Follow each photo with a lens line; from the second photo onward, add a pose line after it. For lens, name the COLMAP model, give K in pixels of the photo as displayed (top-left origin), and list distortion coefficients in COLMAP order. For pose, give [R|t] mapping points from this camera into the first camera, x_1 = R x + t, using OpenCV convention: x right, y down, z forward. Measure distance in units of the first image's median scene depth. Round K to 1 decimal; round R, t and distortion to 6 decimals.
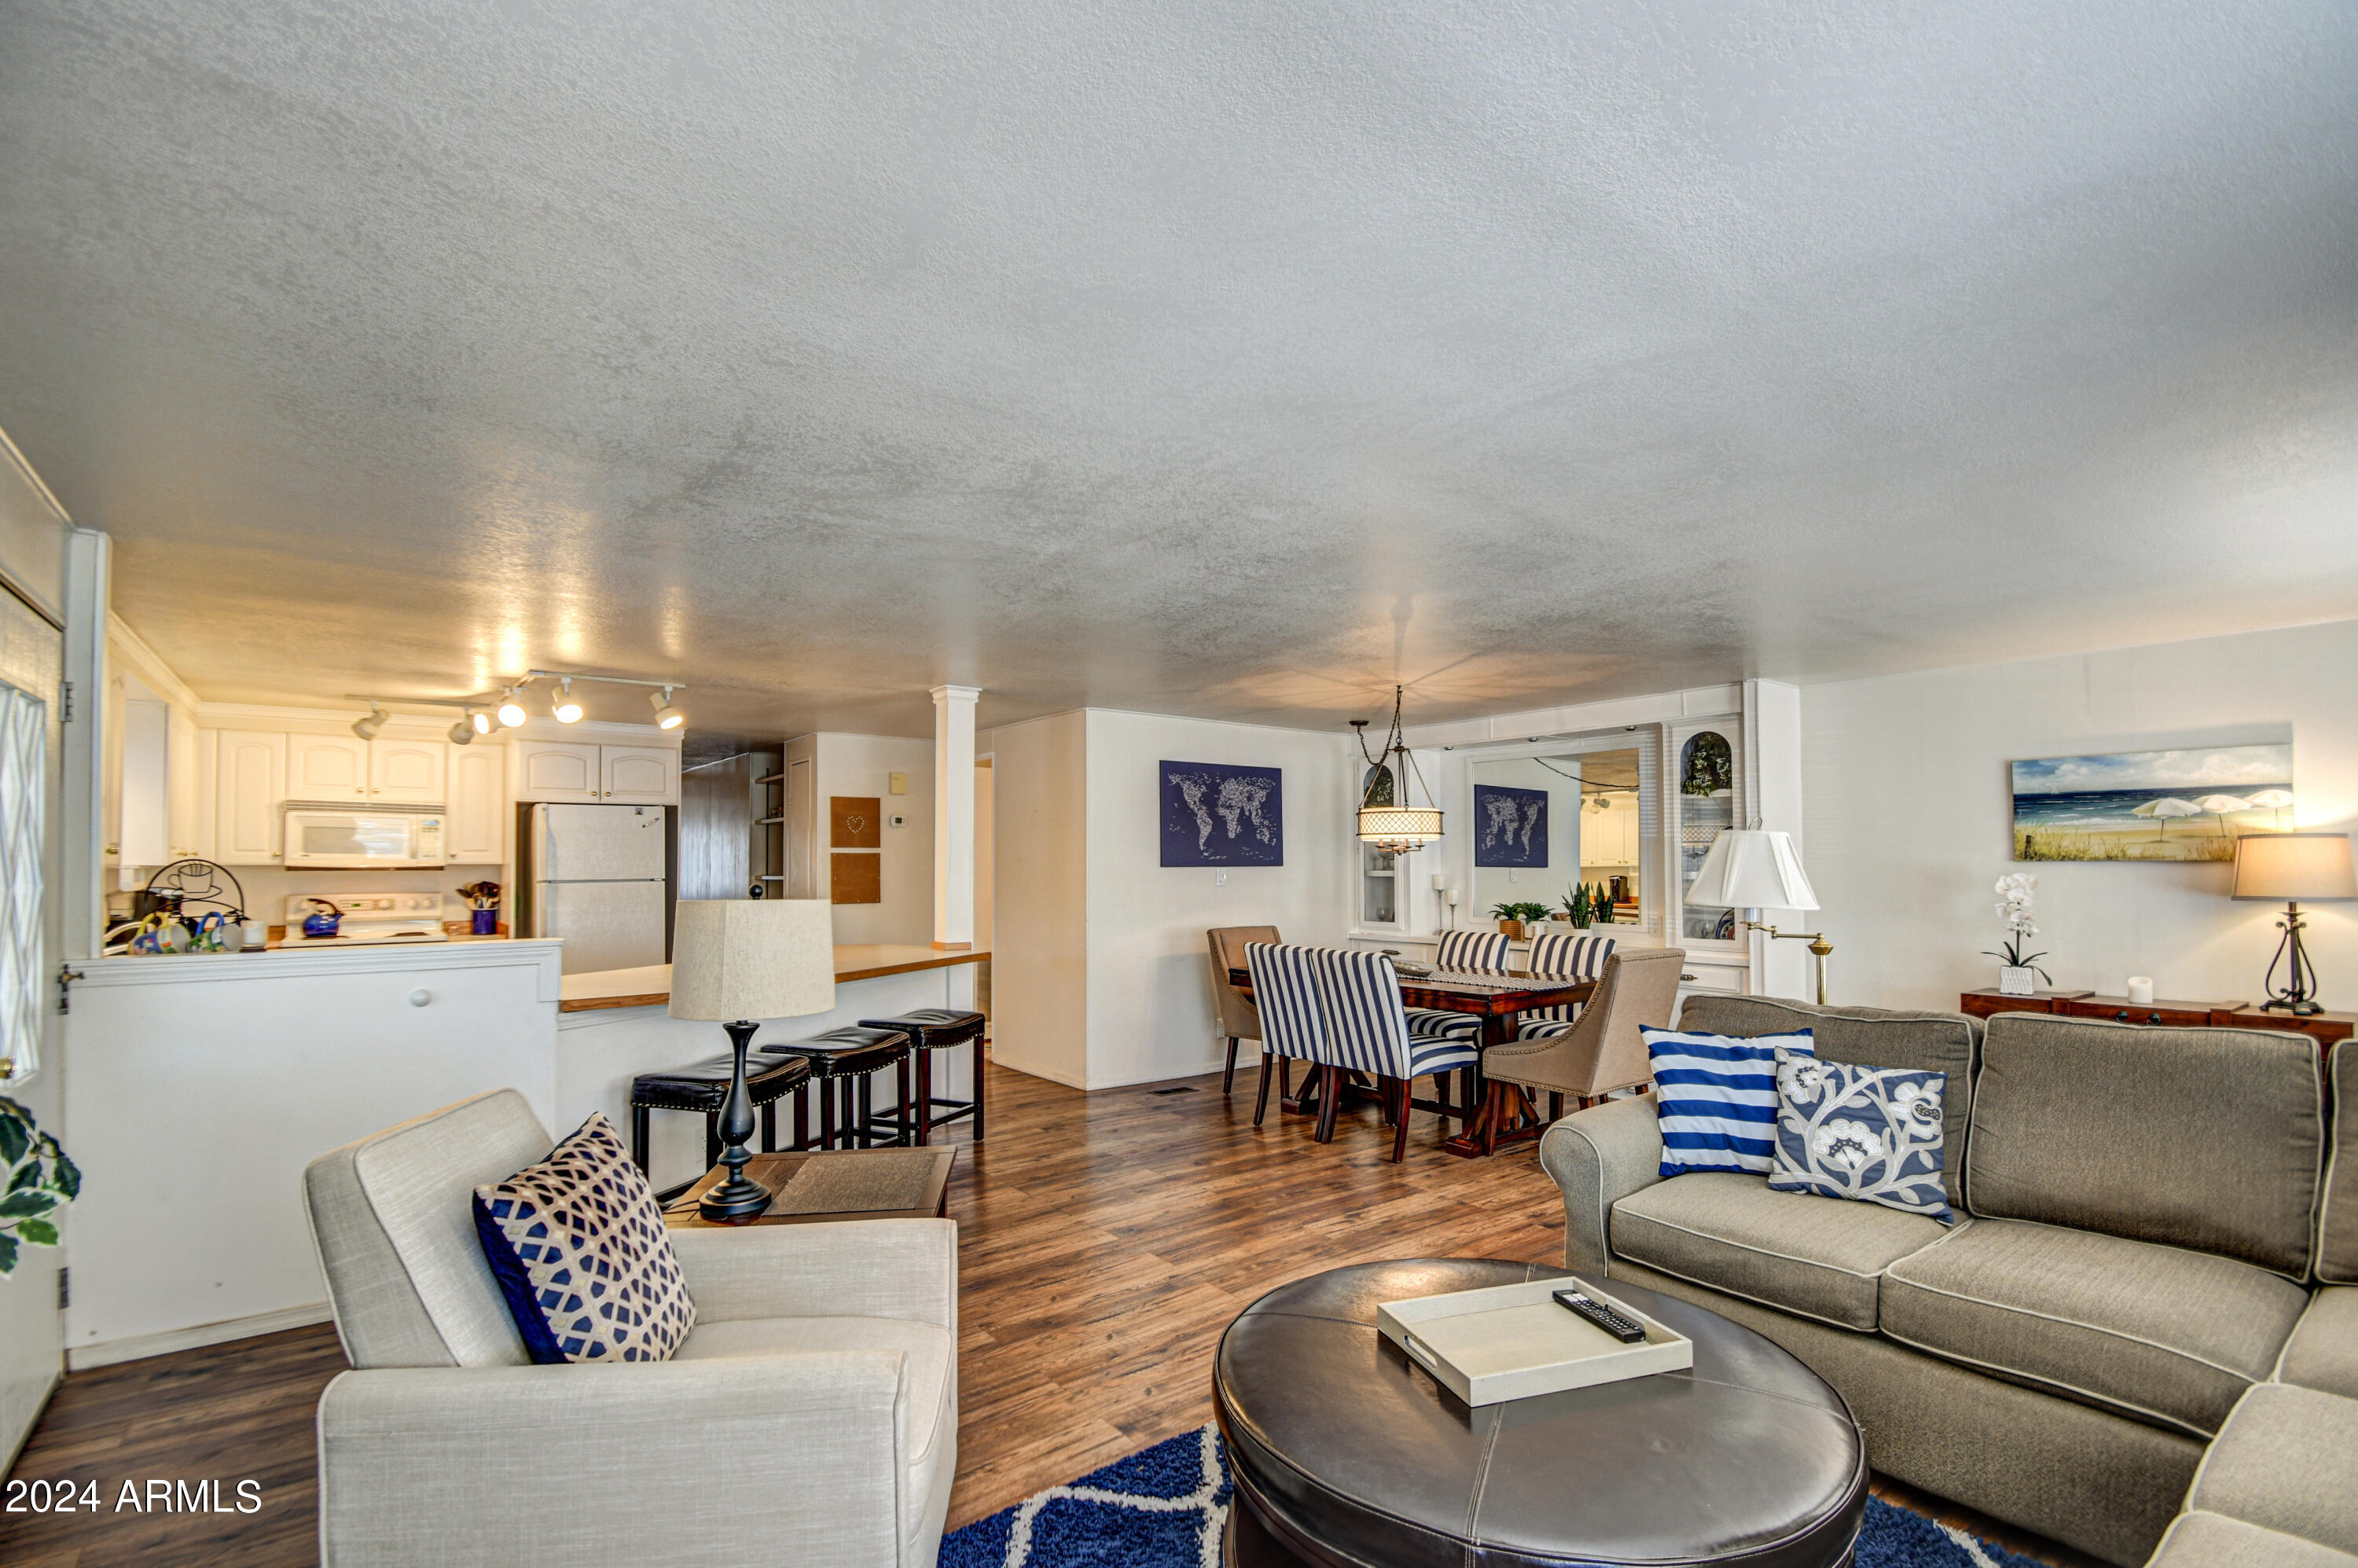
lens RADIAL K [[1071.7, 0, 1176.2], [0, 1071.7, 823.6], [0, 0, 1]] dist [0.002814, -0.013900]
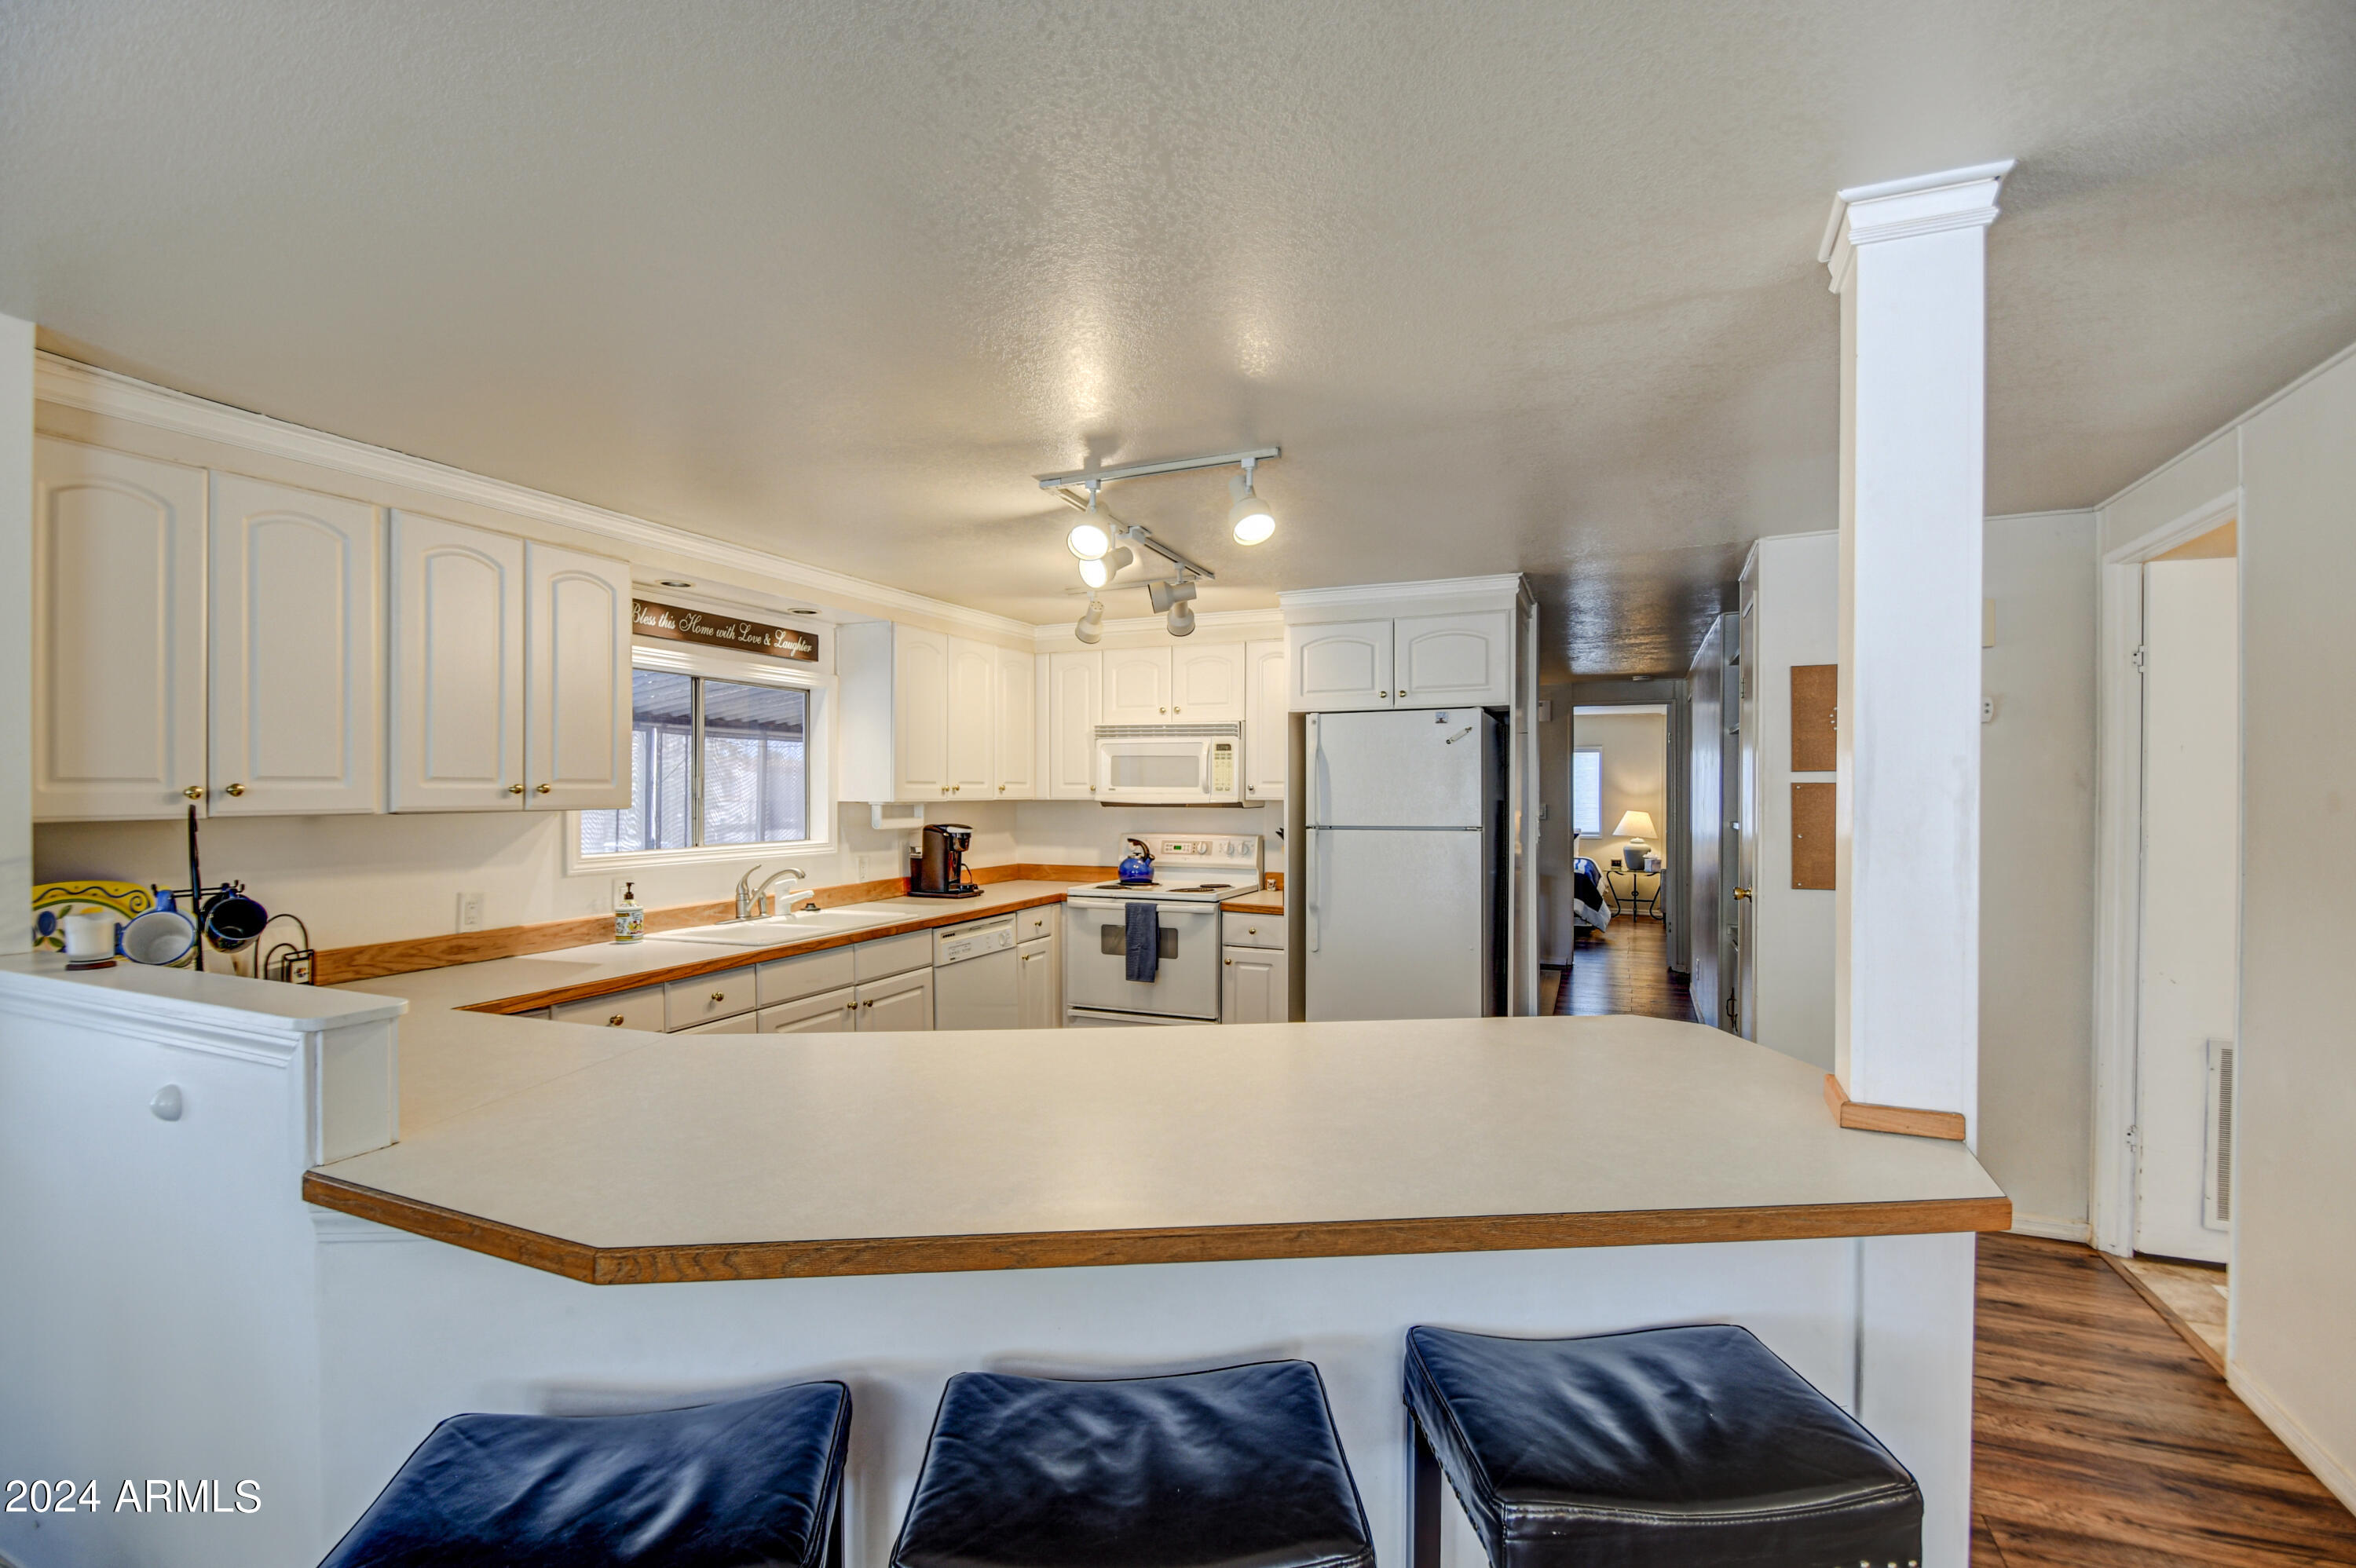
lens RADIAL K [[1024.3, 0, 1178.4], [0, 1024.3, 795.3], [0, 0, 1]] dist [0.000392, -0.010363]
pose [[0.475137, 0.007413, -0.879881, -0.053962], [0.030074, 0.999243, 0.024658, 0.015563], [0.879398, -0.038178, 0.474554, 0.636036]]
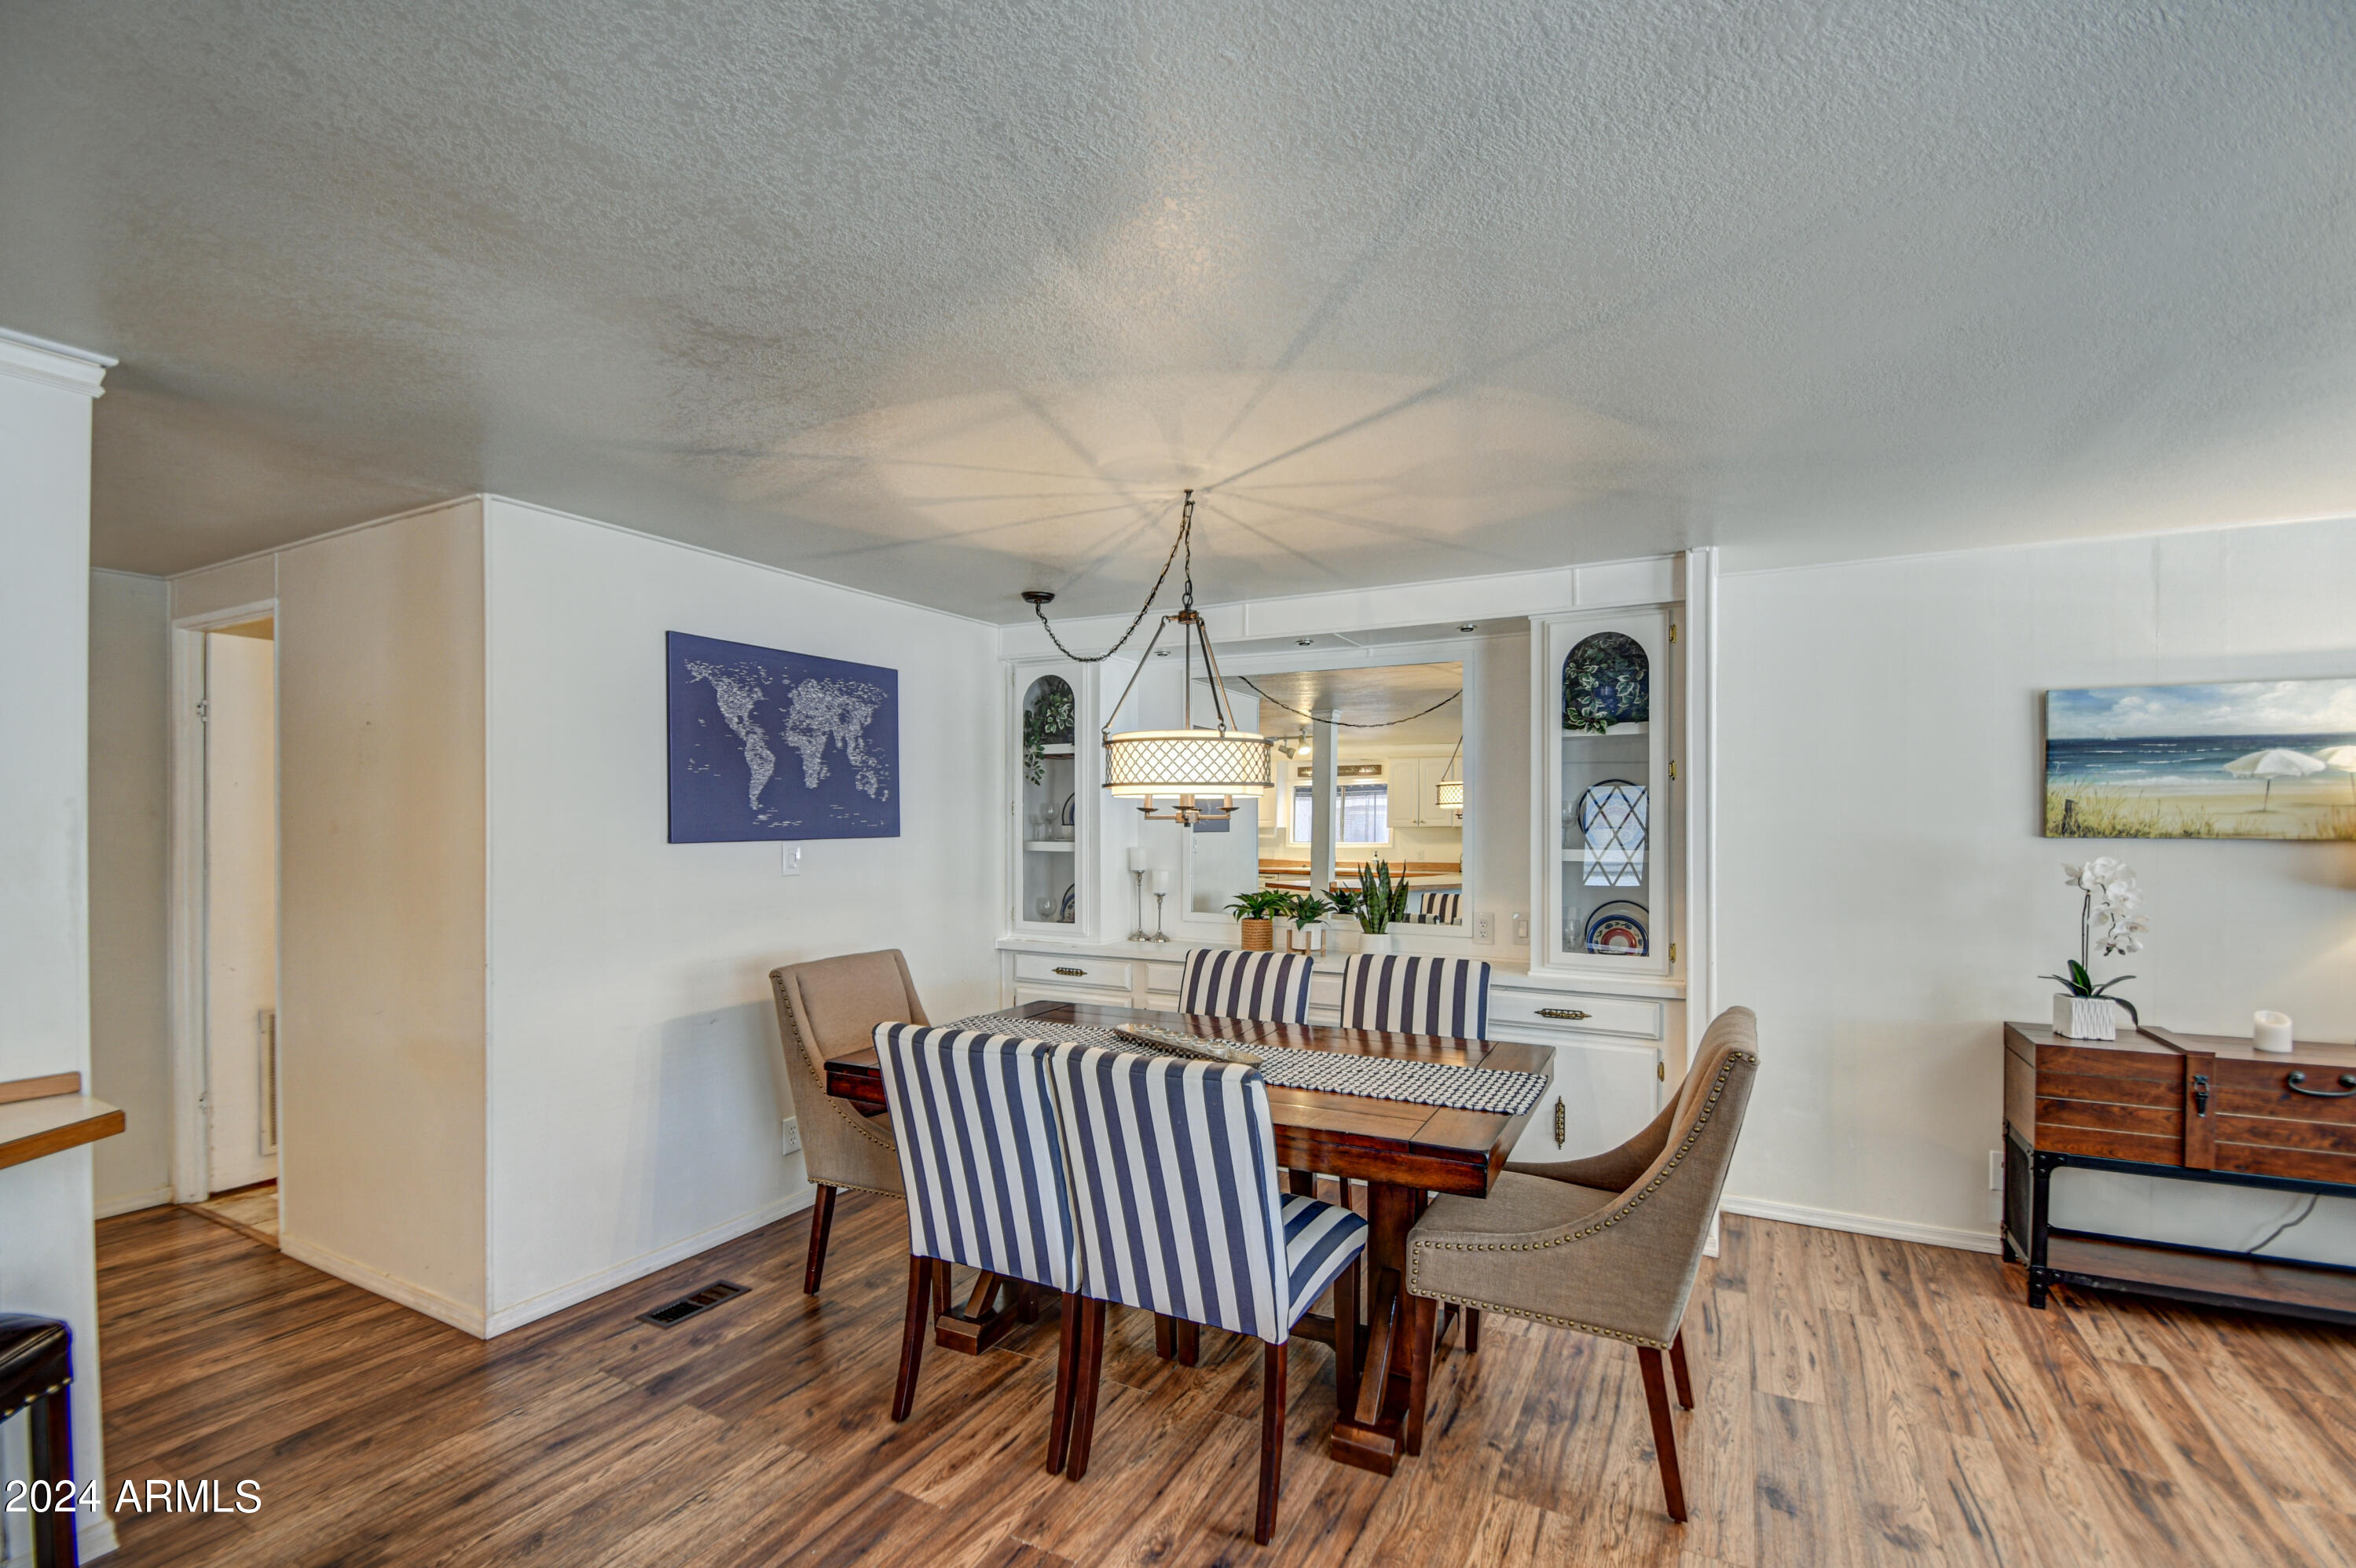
lens RADIAL K [[1070.8, 0, 1175.2], [0, 1070.8, 823.6], [0, 0, 1]] dist [0.002814, -0.013900]
pose [[0.912330, -0.000123, 0.409455, -0.003477], [-0.018047, 0.999016, 0.040512, 0.007025], [-0.409057, -0.044350, 0.911430, 0.484452]]
